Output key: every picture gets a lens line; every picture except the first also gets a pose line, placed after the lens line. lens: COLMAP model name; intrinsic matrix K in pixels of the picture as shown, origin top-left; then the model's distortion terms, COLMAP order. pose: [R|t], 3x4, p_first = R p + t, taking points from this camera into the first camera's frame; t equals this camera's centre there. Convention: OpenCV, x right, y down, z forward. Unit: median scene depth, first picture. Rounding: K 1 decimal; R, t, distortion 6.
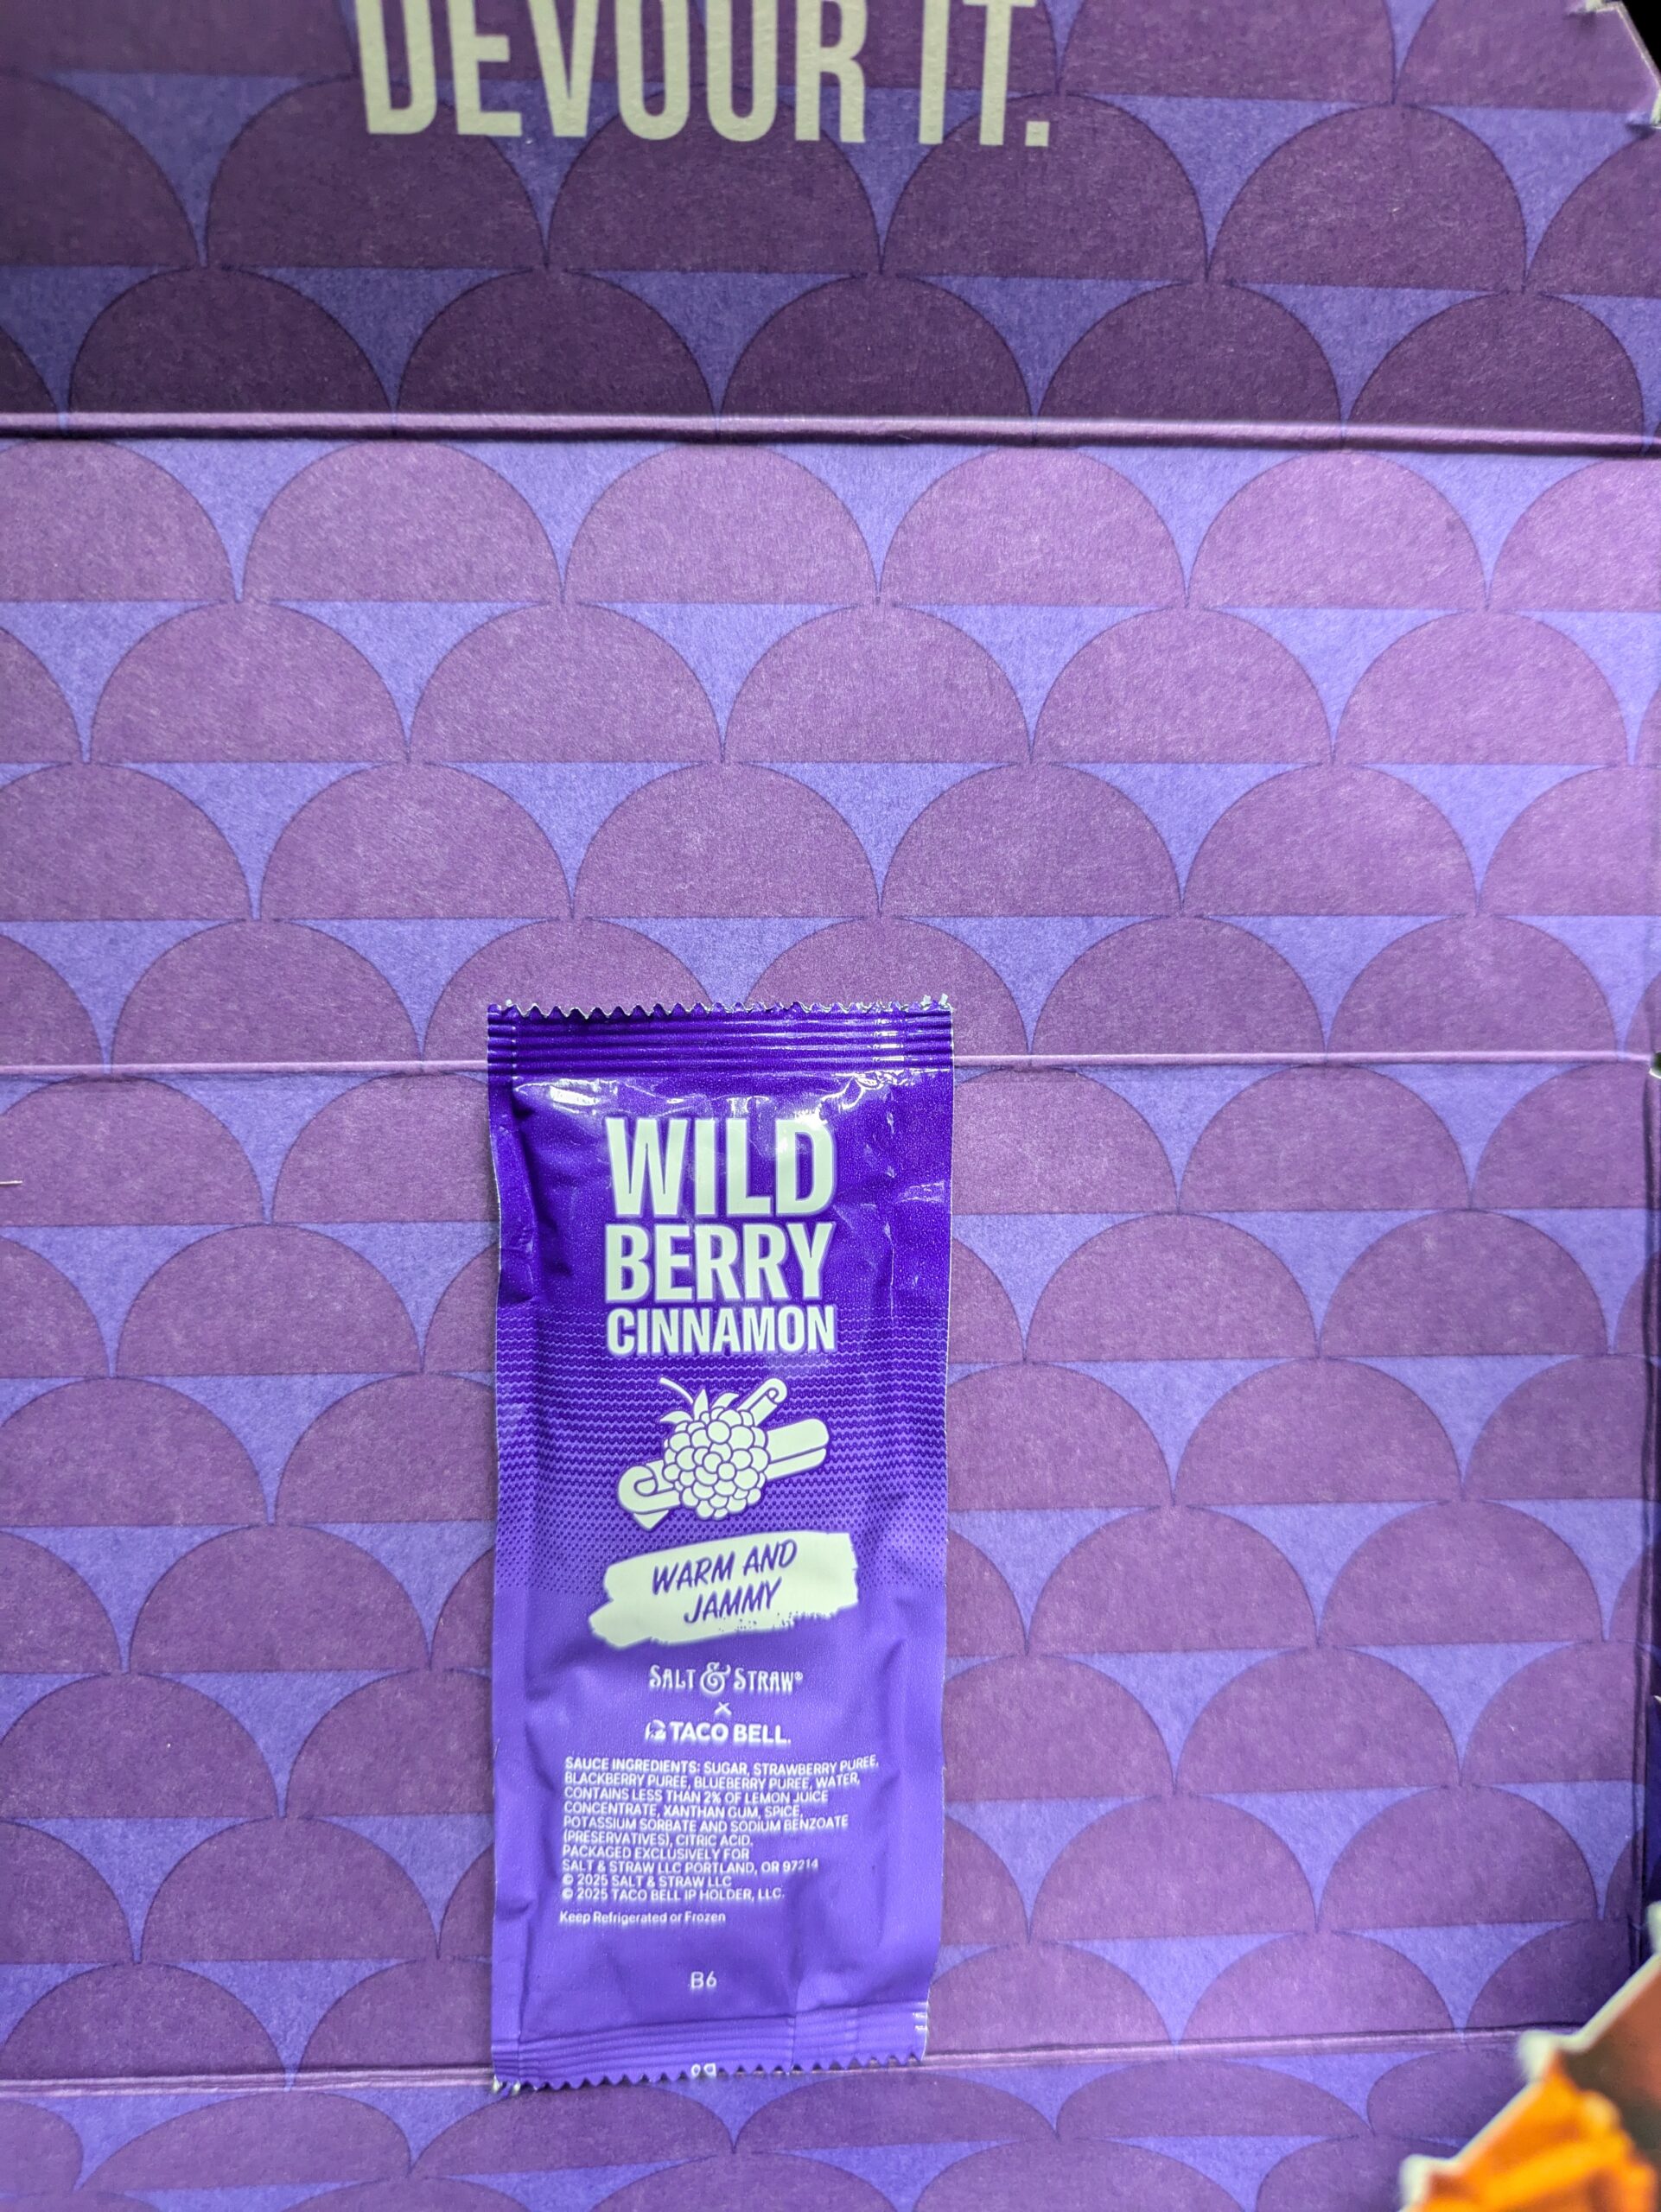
lens RADIAL K [[1636.5, 0, 830.5], [0, 1636.5, 1106.0], [0, 0, 1]] dist [-0.023211, 0.004416]
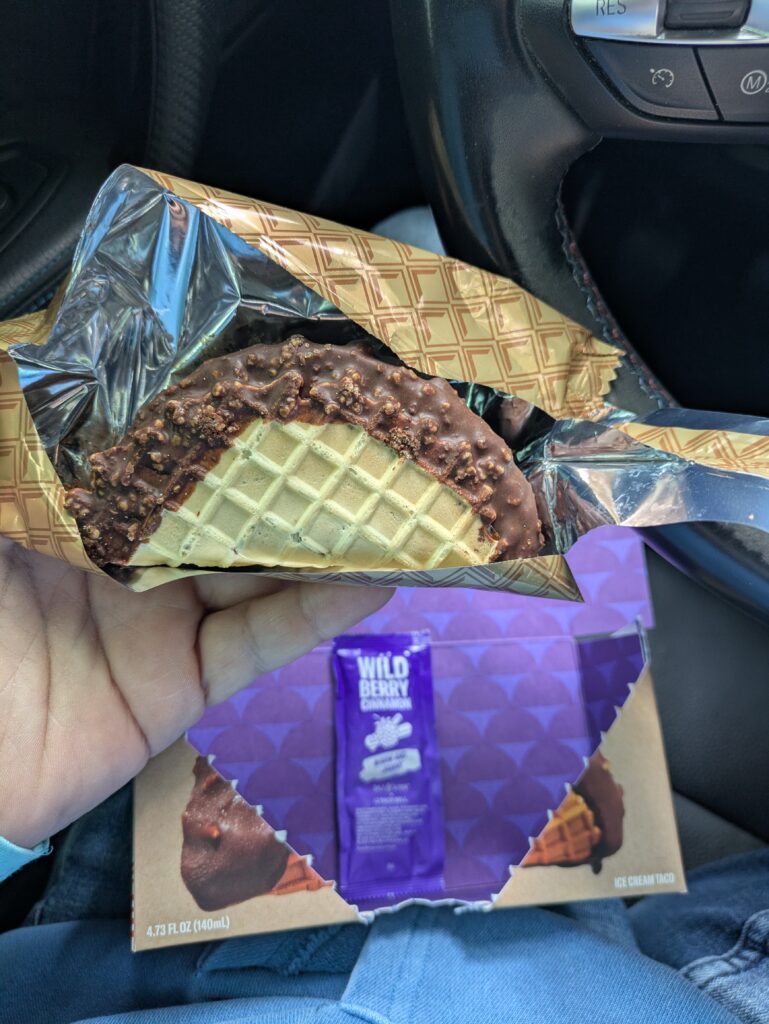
lens RADIAL K [[772.6, 0, 345.3], [0, 772.6, 511.7], [0, 0, 1]] dist [0.005729, 0.000844]
pose [[0.993500, -0.006956, 0.113617, -0.422530], [0.045289, 0.939884, -0.338477, 0.360824], [-0.104432, 0.341423, 0.934090, -1.172856]]
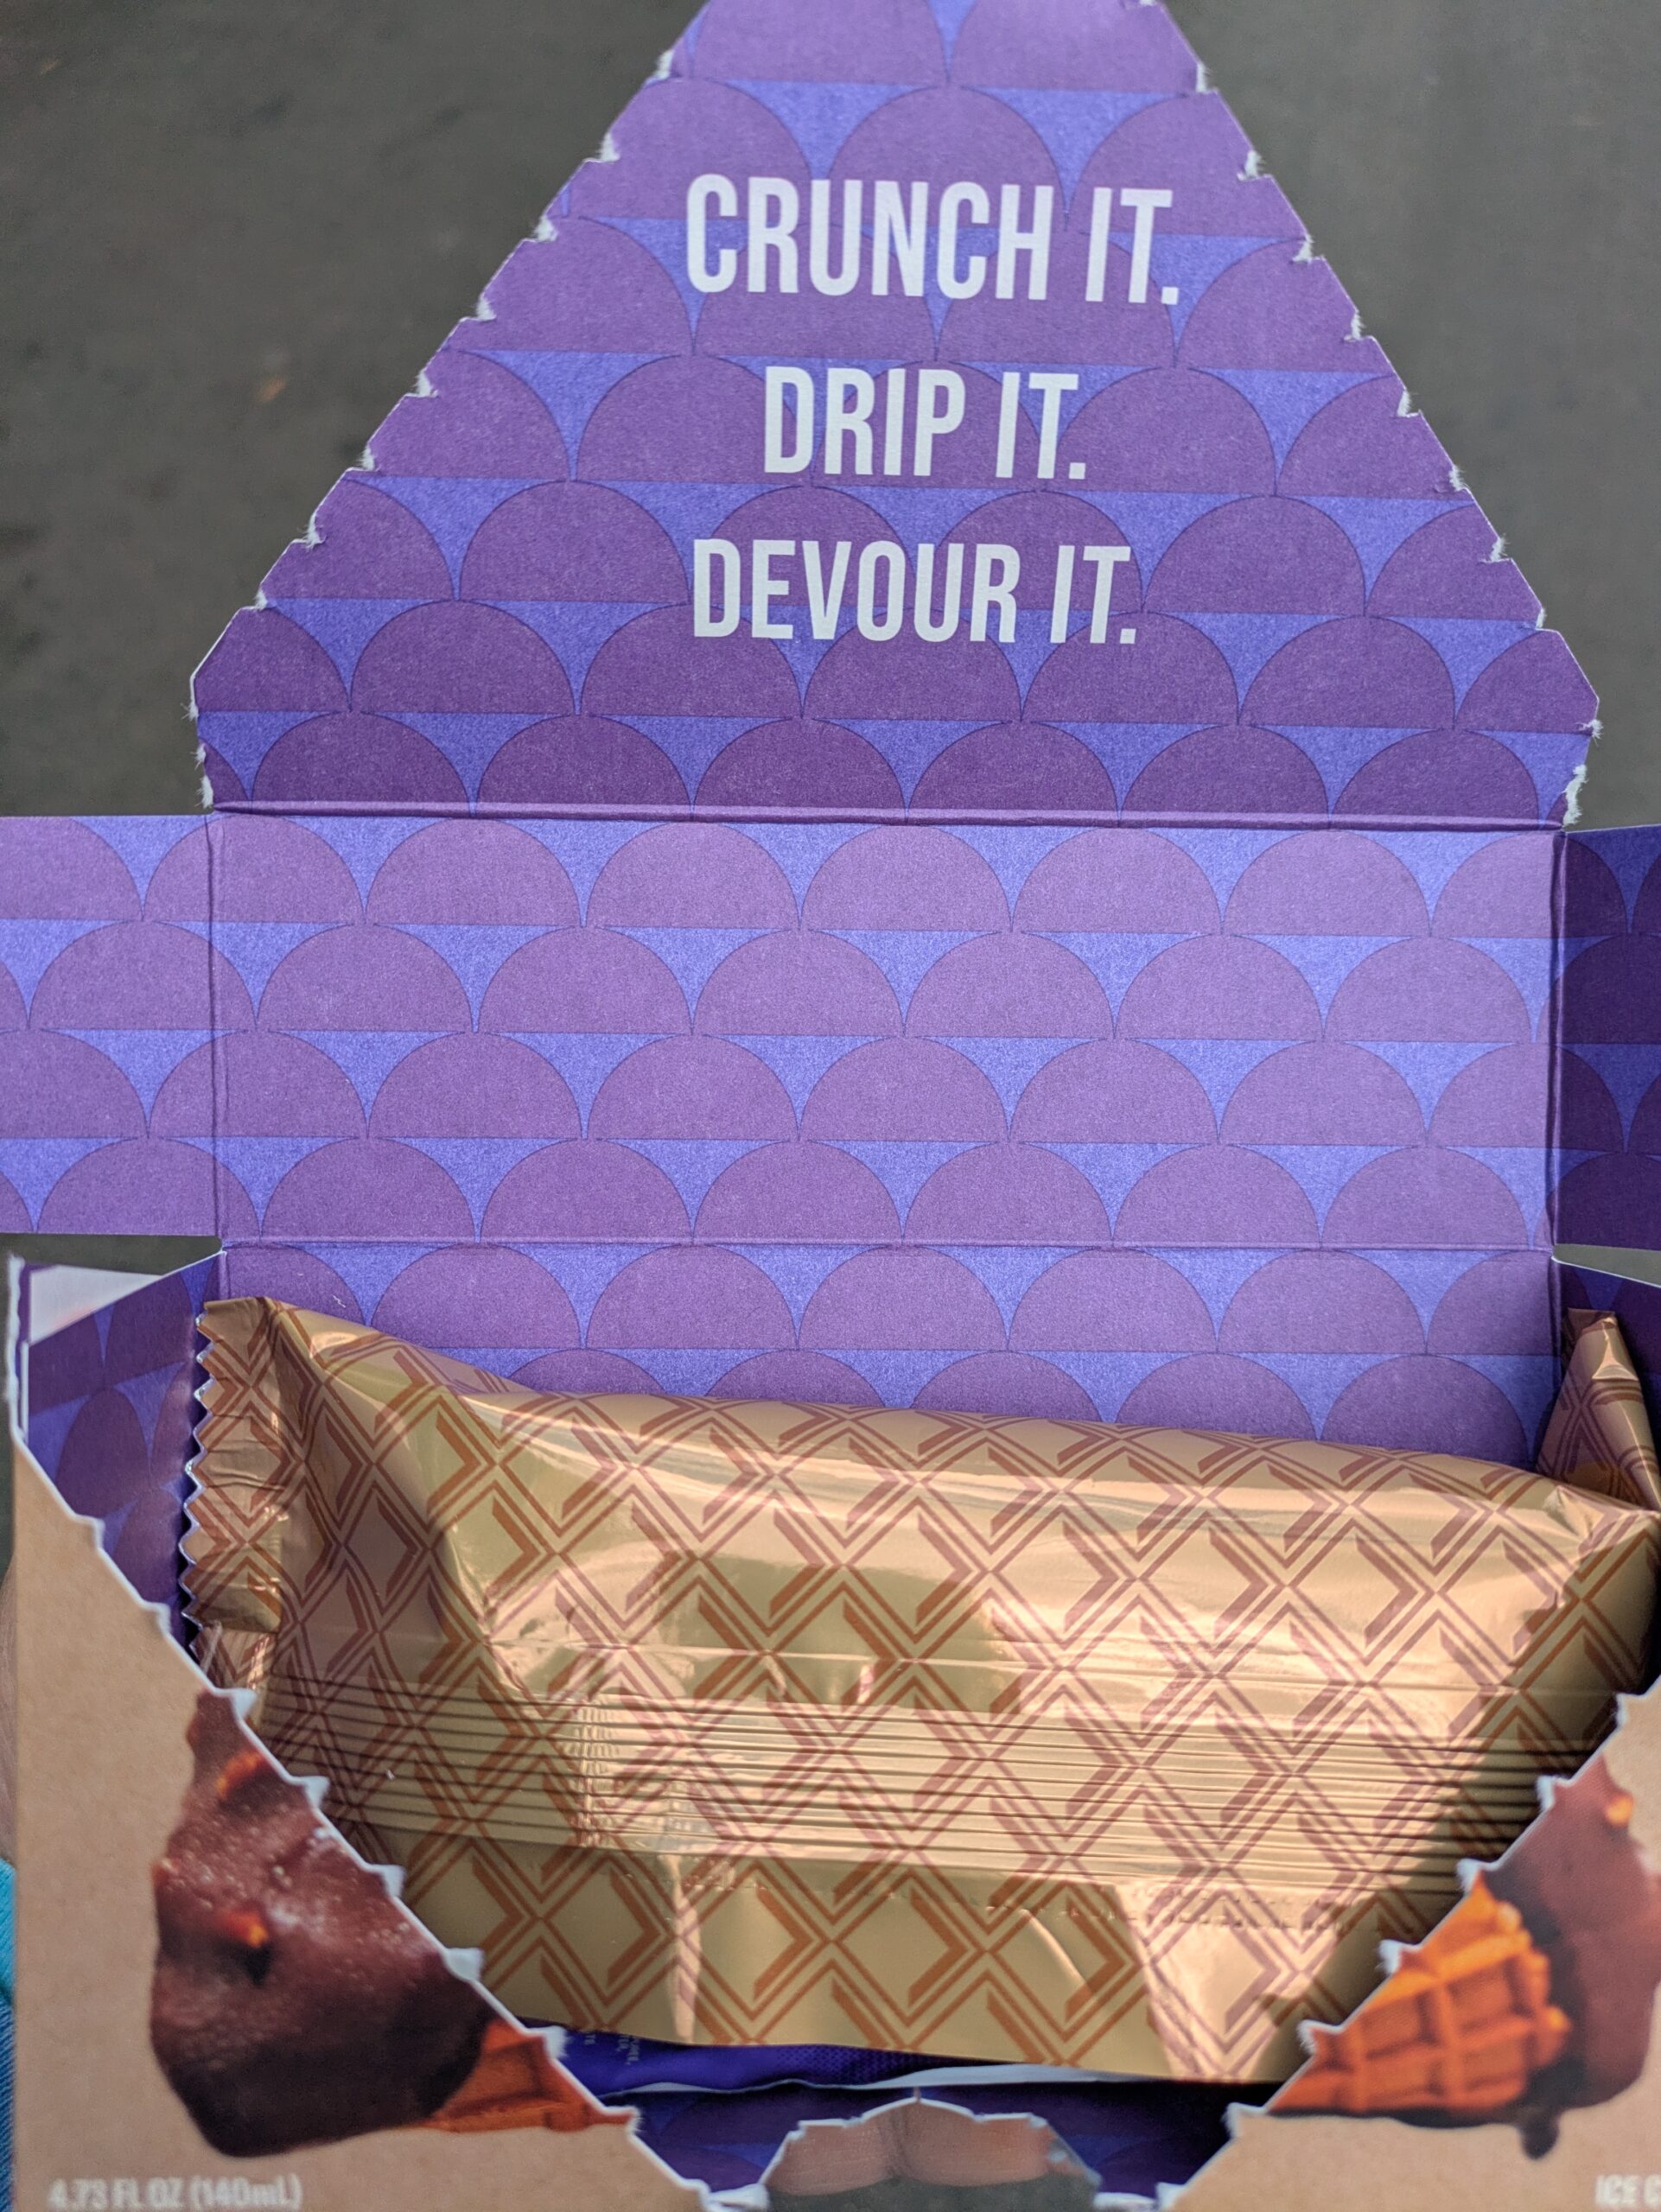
lens RADIAL K [[1669.2, 0, 745.9], [0, 1669.2, 1105.4], [0, 0, 1]] dist [0.005729, 0.000844]
pose [[0.999713, 0.014785, -0.018874, -0.178663], [-0.016143, 0.997130, -0.073963, -0.035627], [0.017726, 0.074246, 0.997082, -0.492042]]
